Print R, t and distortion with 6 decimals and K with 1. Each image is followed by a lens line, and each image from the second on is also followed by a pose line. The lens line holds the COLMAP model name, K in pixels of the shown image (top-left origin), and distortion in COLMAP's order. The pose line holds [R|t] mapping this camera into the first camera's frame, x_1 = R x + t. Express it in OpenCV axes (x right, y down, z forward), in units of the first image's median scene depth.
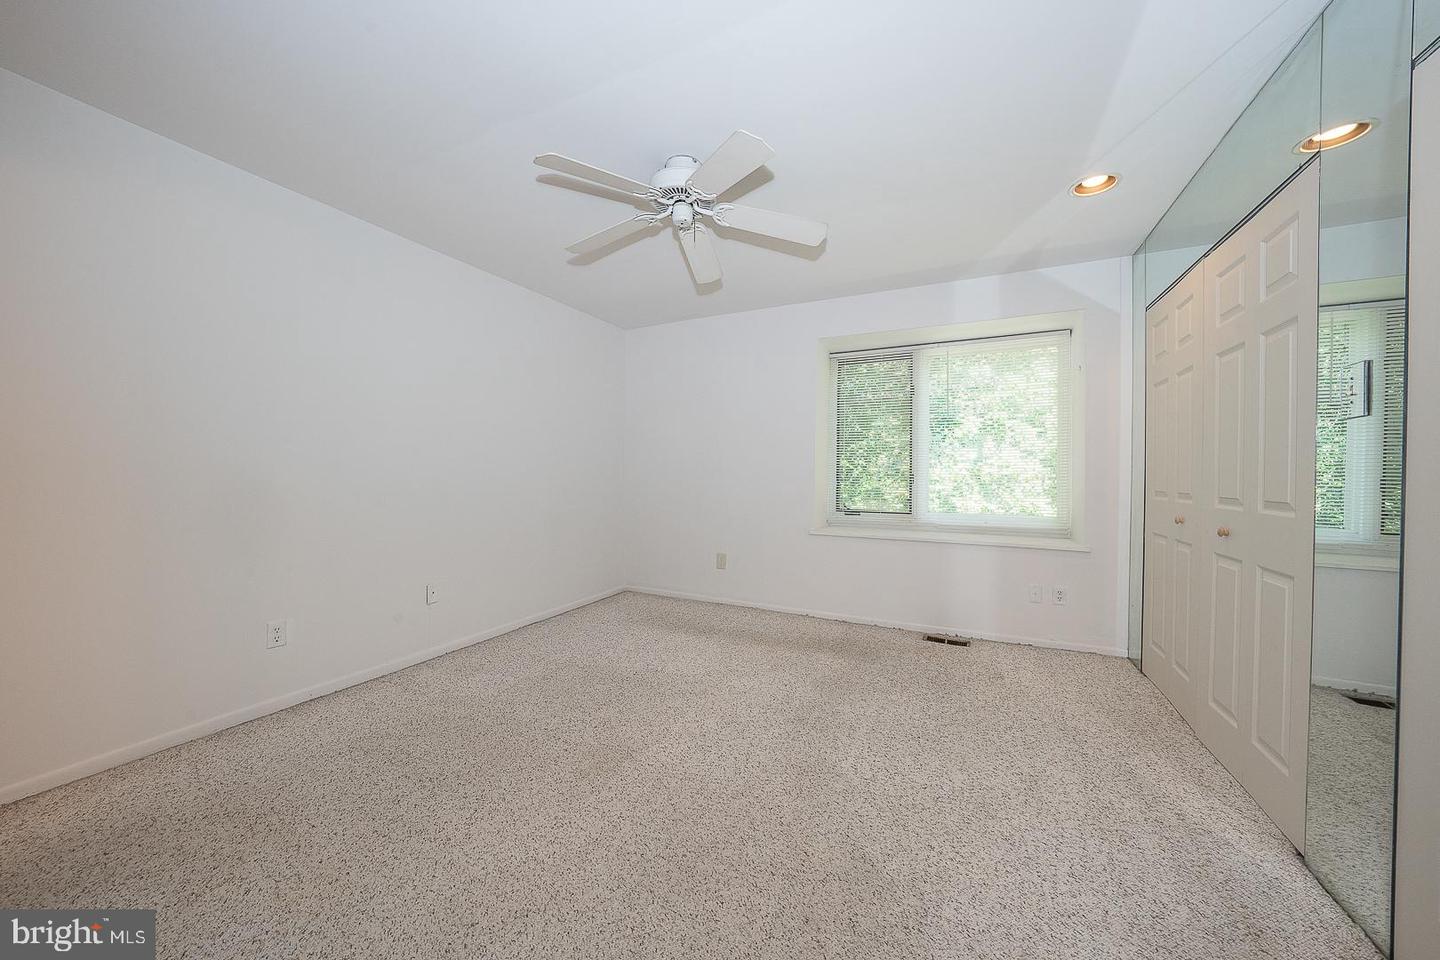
lens RADIAL K [[493.7, 0, 720.8], [0, 493.7, 476.1], [0, 0, 1]] dist [-0.027263, 0.006171]
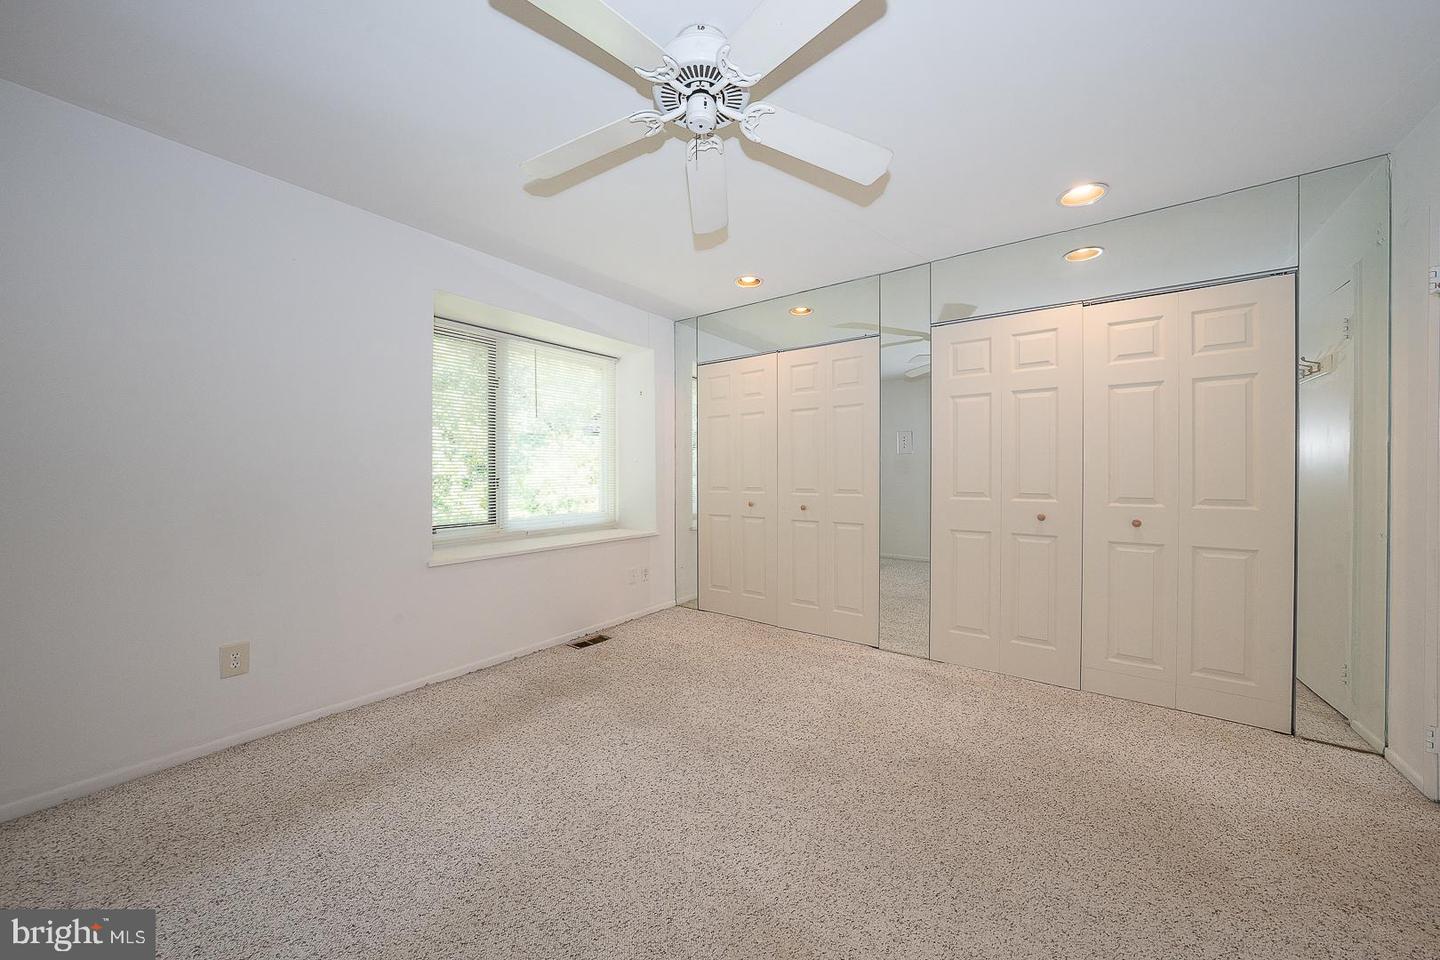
lens RADIAL K [[493.7, 0, 720.8], [0, 493.7, 476.1], [0, 0, 1]] dist [-0.027263, 0.006171]
pose [[0.175409, -0.012918, 0.984411, -0.556979], [0.008315, 0.999898, 0.011640, -0.019778], [-0.984461, 0.006143, 0.175499, 0.622730]]
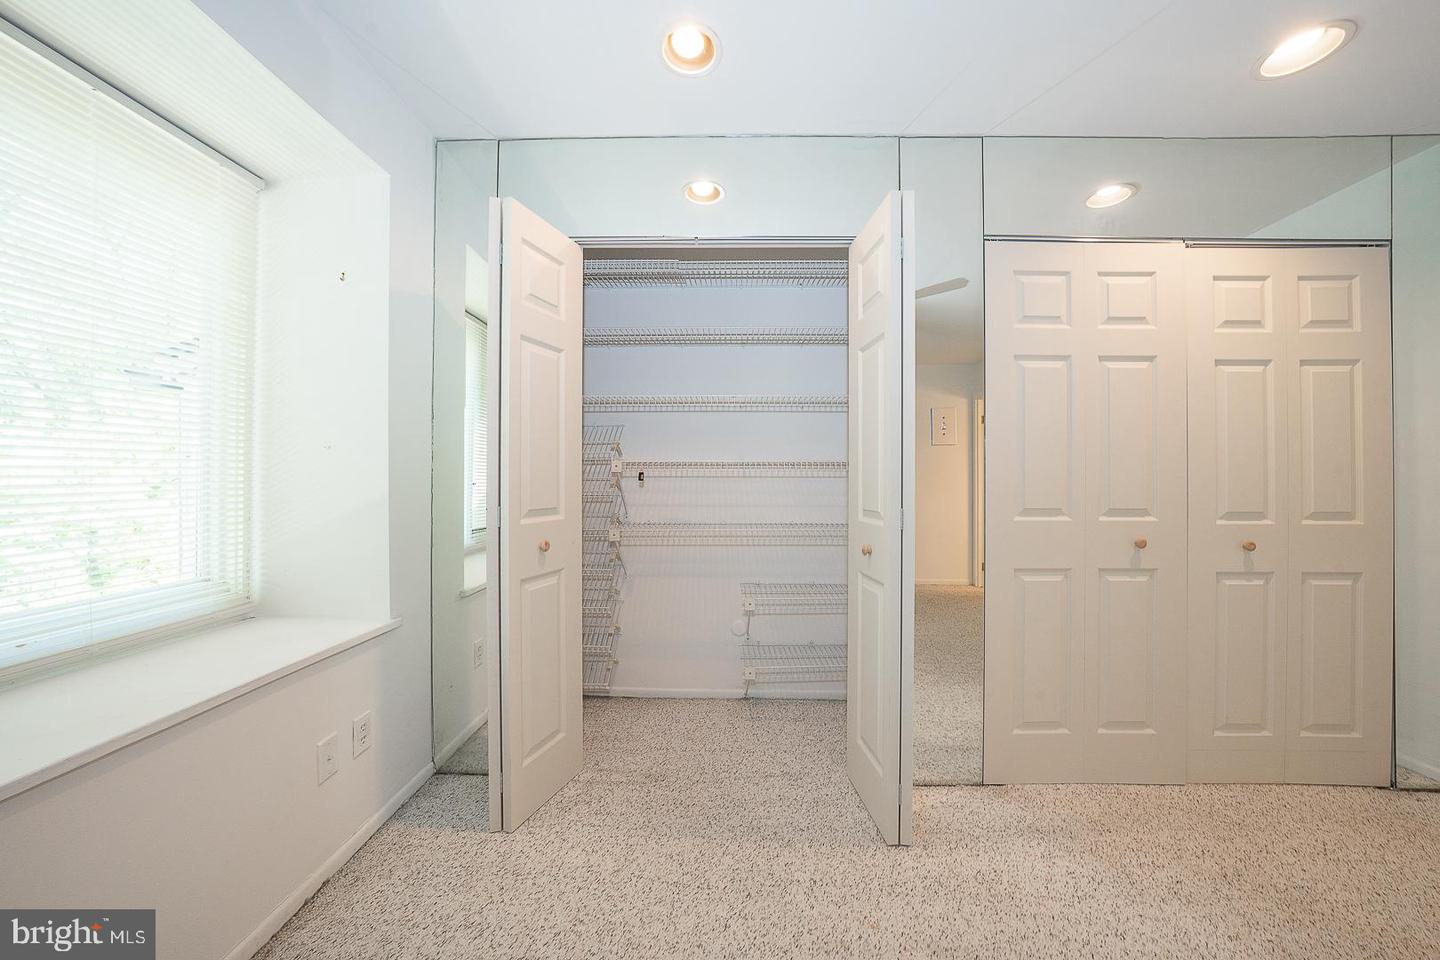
lens RADIAL K [[493.7, 0, 720.8], [0, 493.7, 476.1], [0, 0, 1]] dist [-0.027263, 0.006171]
pose [[-0.424691, -0.004823, 0.905325, 0.109721], [0.001023, 0.999983, 0.005807, -0.017987], [-0.905338, 0.003393, -0.424679, 0.942036]]
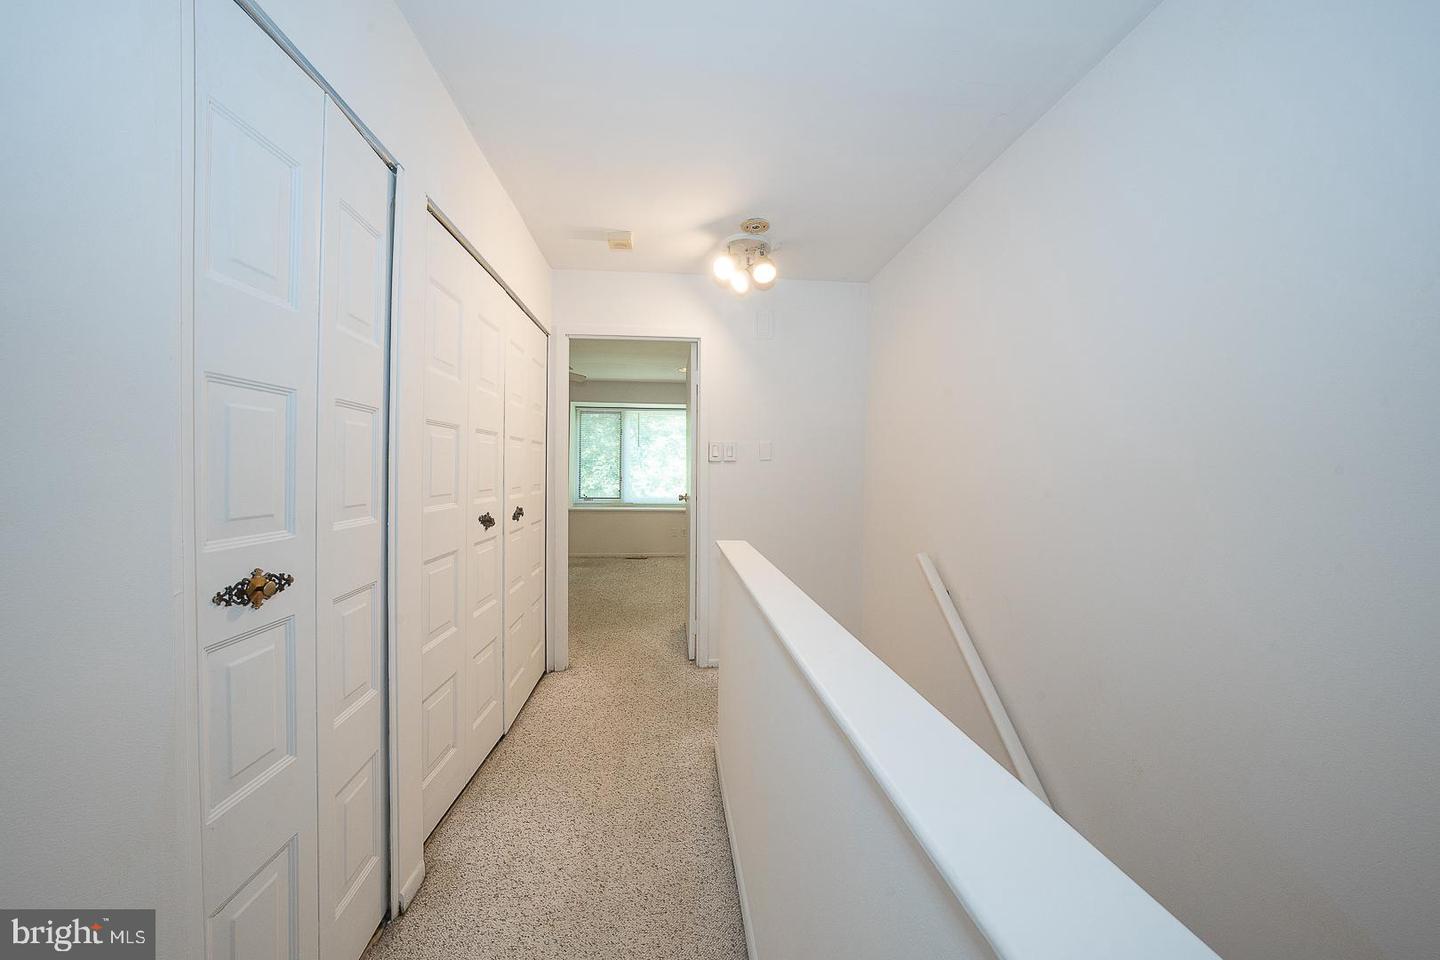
lens RADIAL K [[493.7, 0, 720.8], [0, 493.7, 476.1], [0, 0, 1]] dist [-0.027263, 0.006171]
pose [[0.849402, -0.011096, 0.527629, -0.370325], [0.007965, 0.999935, 0.008206, -0.027235], [-0.527686, -0.002768, 0.849435, -1.067107]]
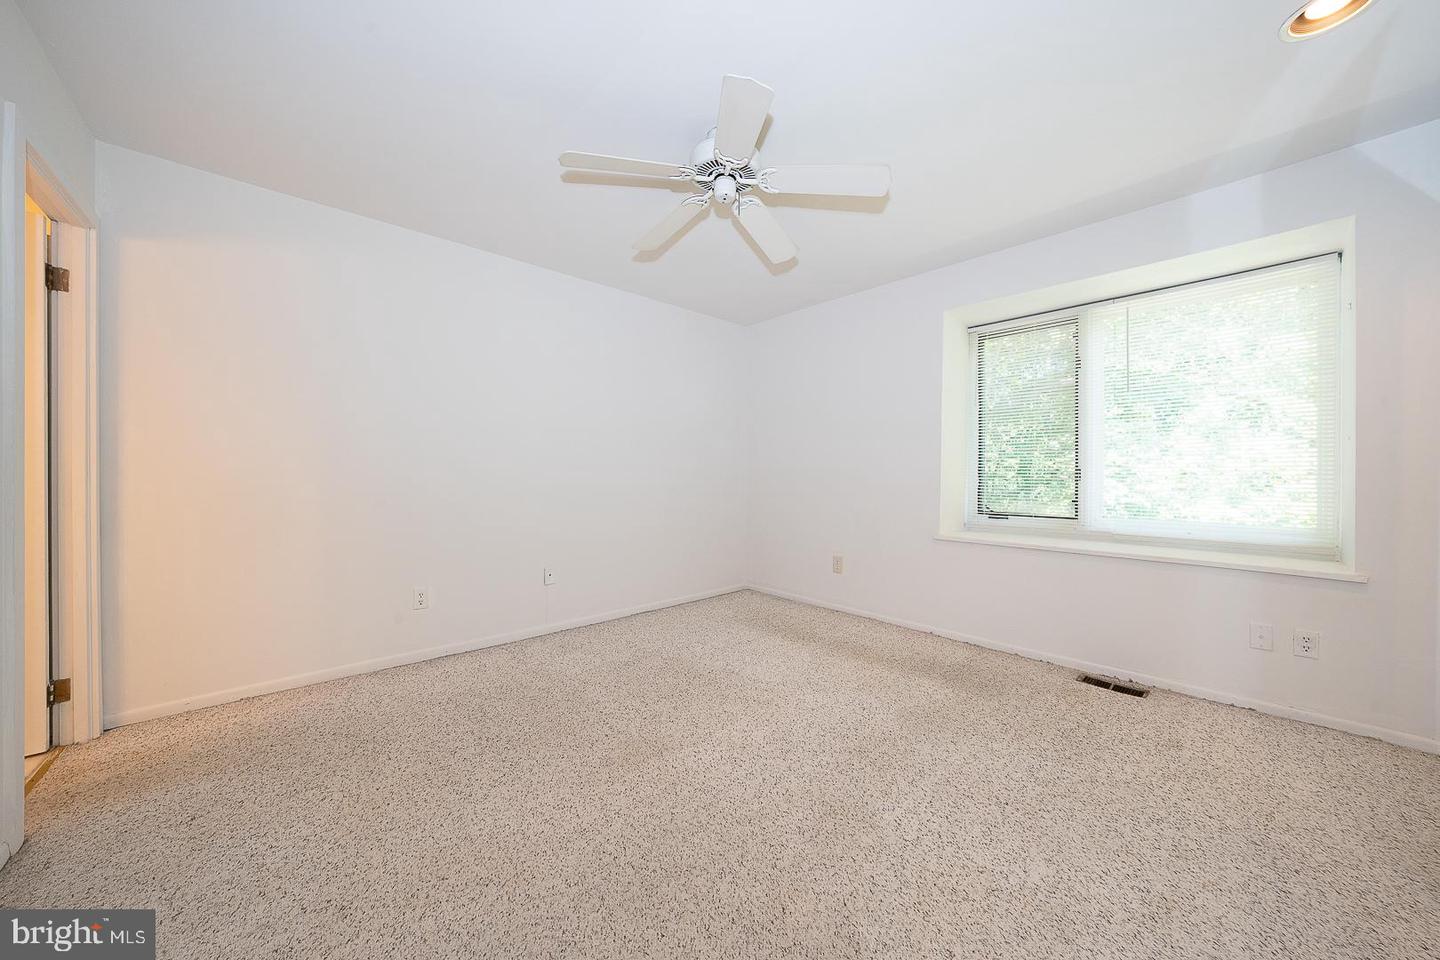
lens RADIAL K [[493.7, 0, 720.8], [0, 493.7, 476.1], [0, 0, 1]] dist [-0.027263, 0.006171]
pose [[0.933998, -0.000671, -0.357278, 0.182897], [-0.000961, 0.999990, -0.004390, 0.016428], [0.357277, 0.004444, 0.933988, 0.087898]]
